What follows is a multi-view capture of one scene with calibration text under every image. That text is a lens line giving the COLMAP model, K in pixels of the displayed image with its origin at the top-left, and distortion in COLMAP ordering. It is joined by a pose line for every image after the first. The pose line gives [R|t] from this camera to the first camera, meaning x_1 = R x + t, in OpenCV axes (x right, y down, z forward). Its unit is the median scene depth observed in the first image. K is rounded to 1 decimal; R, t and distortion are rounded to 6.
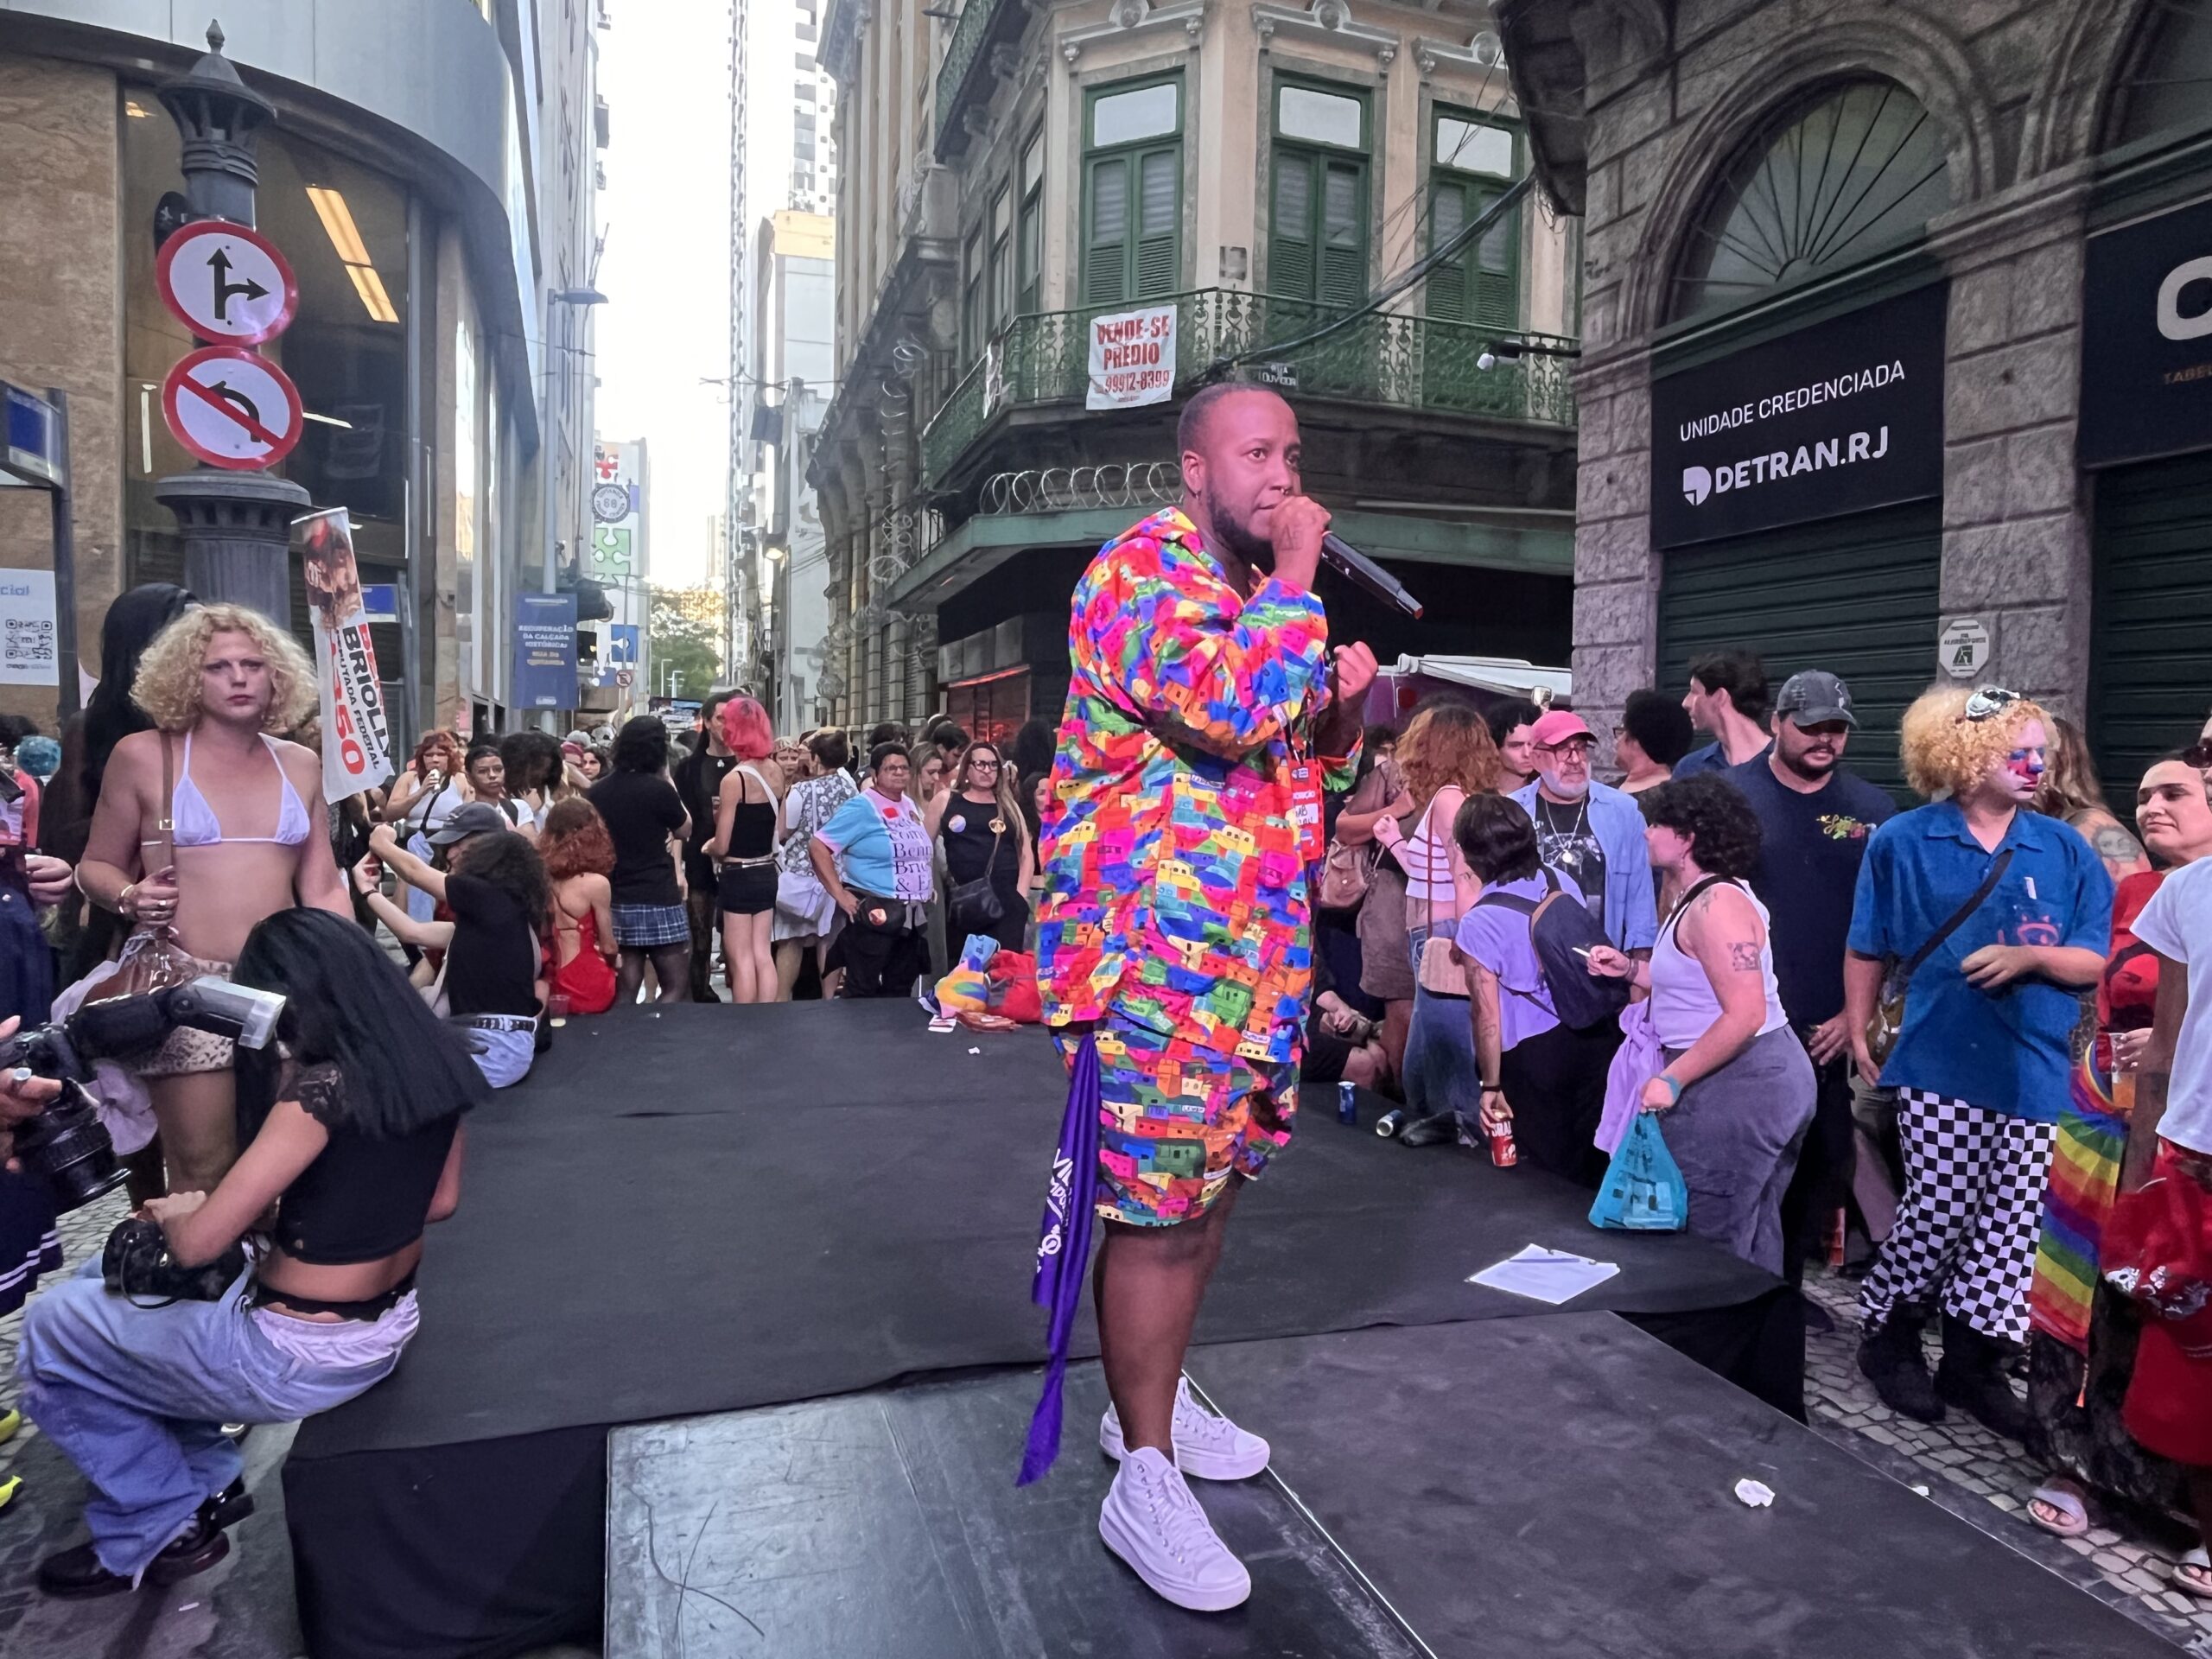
lens RADIAL K [[1427.0, 0, 1102.9], [0, 1427.0, 821.2], [0, 0, 1]] dist [-0.007576, -0.000202]
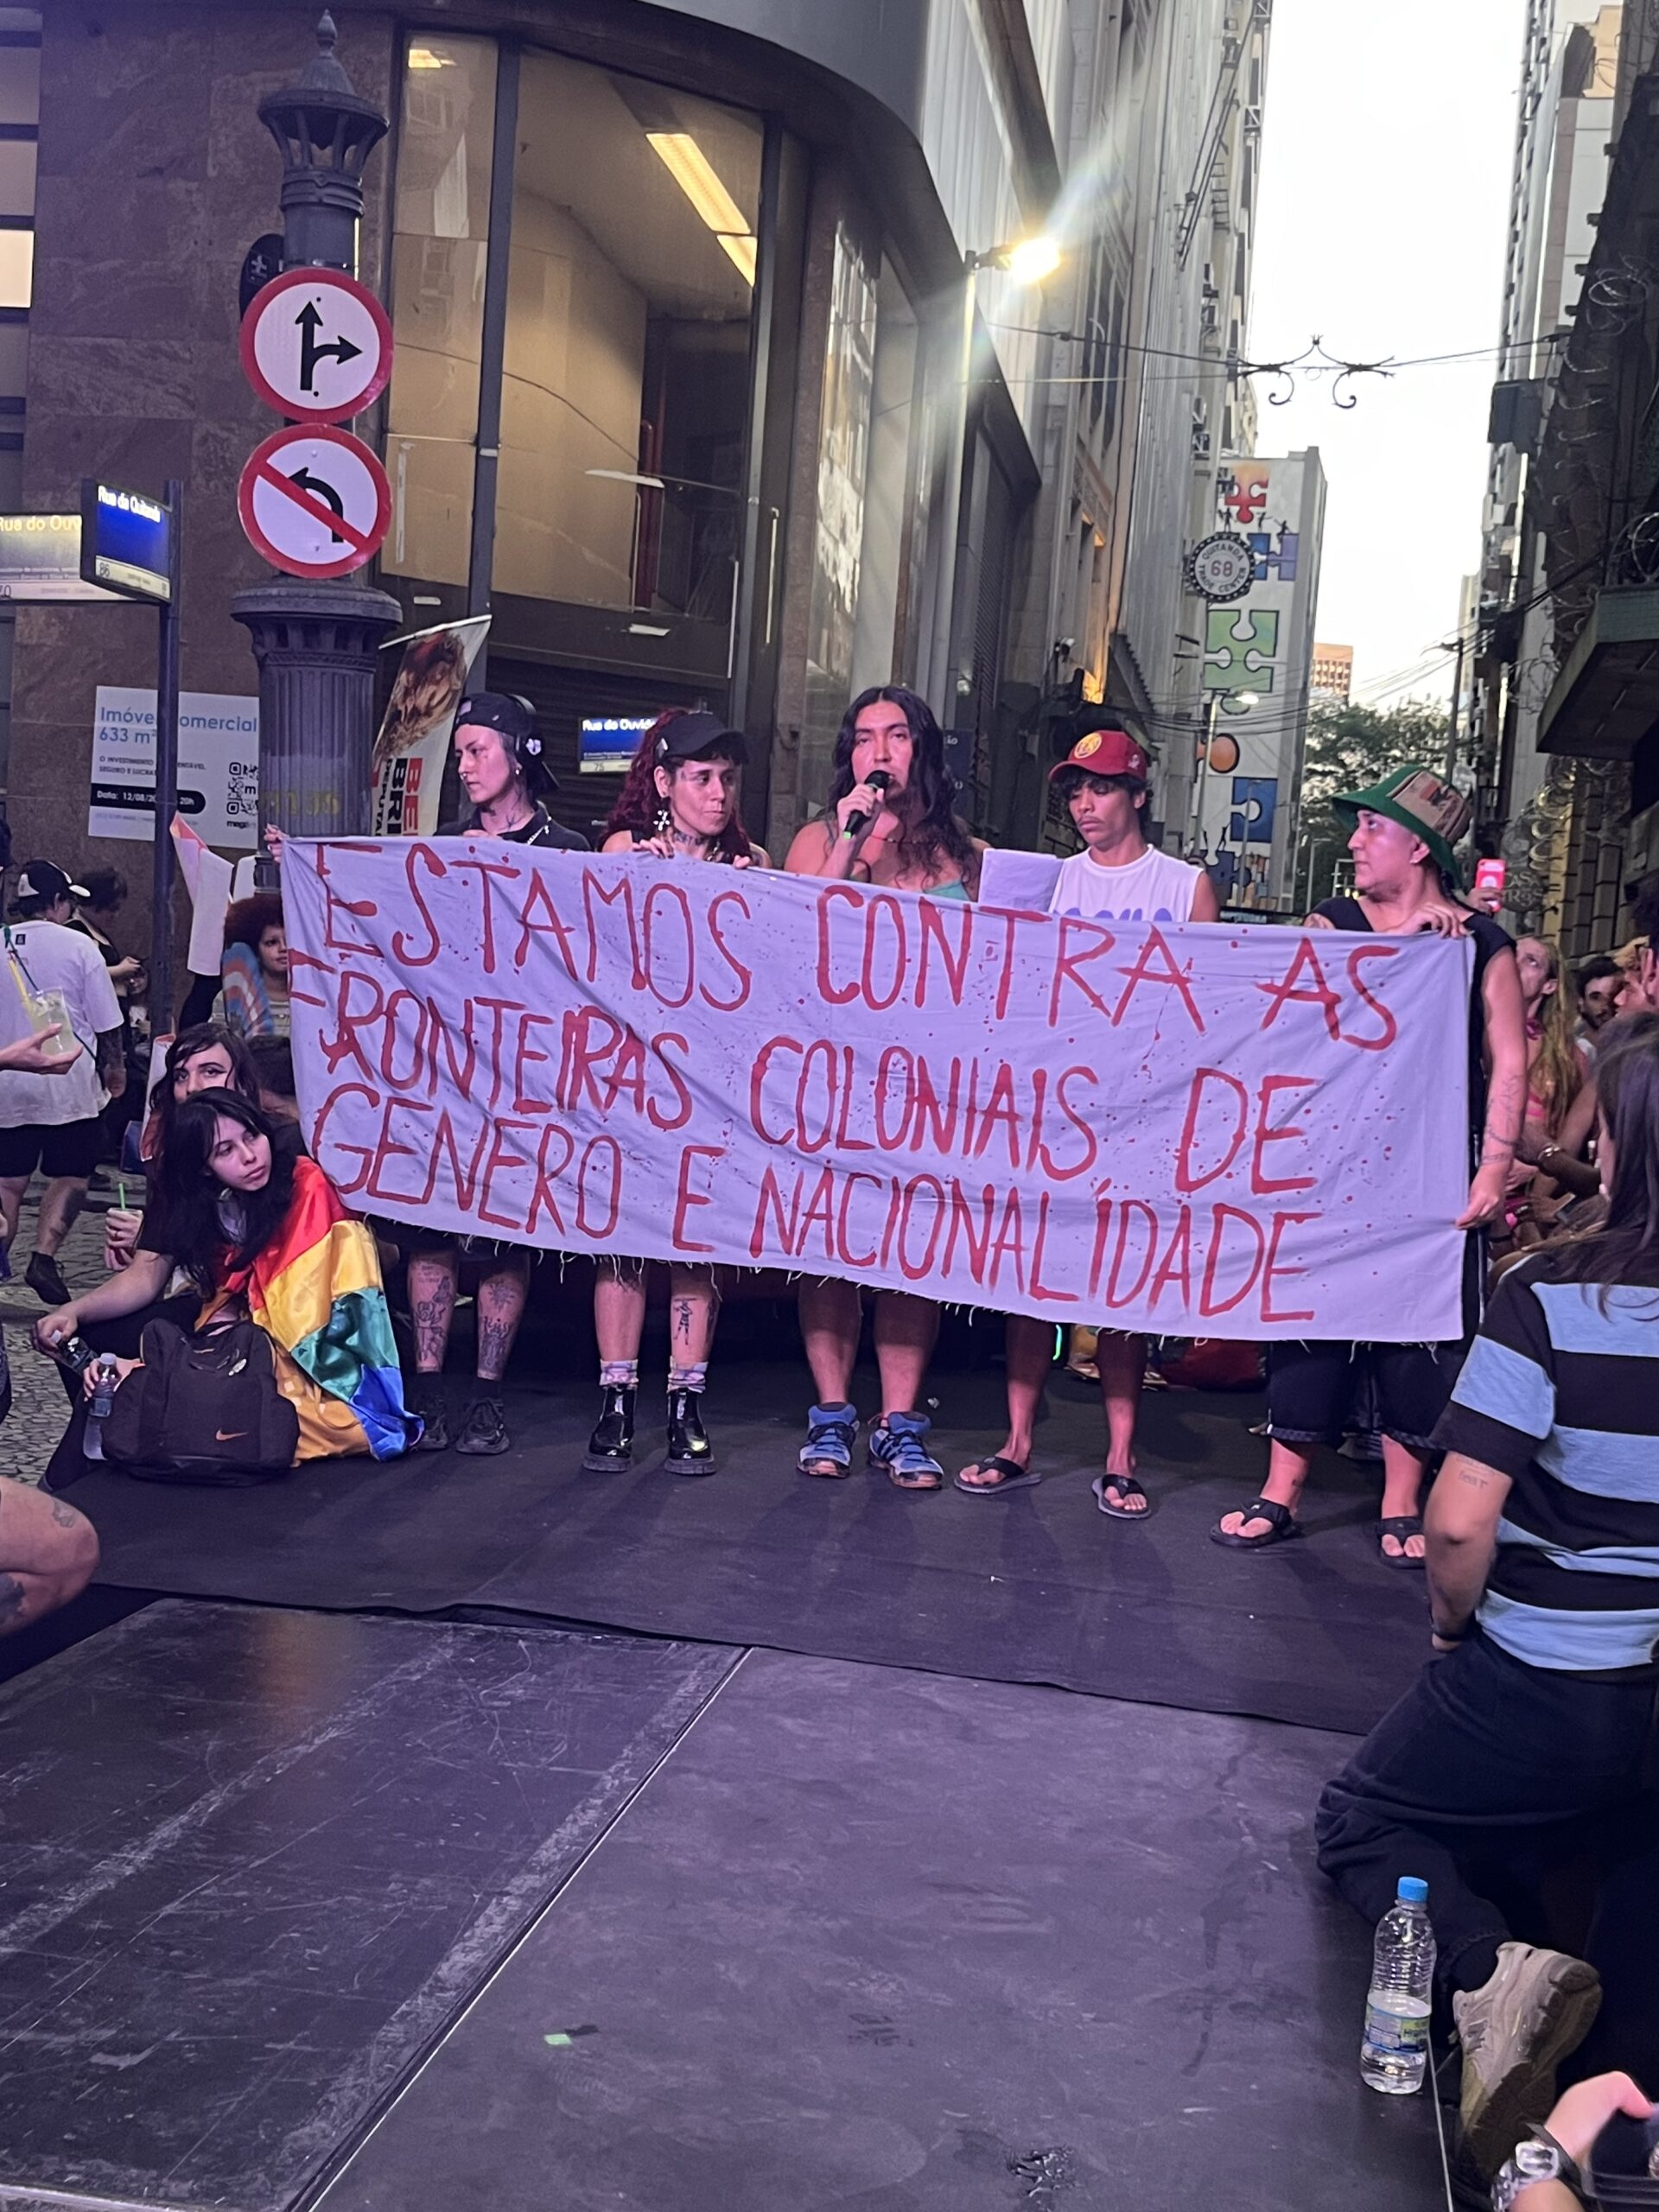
lens RADIAL K [[2604.7, 0, 830.1], [0, 2604.7, 1110.1], [0, 0, 1]] dist [0.029635, 0.000000]
pose [[0.882252, 0.067349, -0.465935, 0.345557], [-0.072306, 0.997356, 0.007251, 0.018405], [0.465192, 0.027293, 0.884789, -0.150379]]
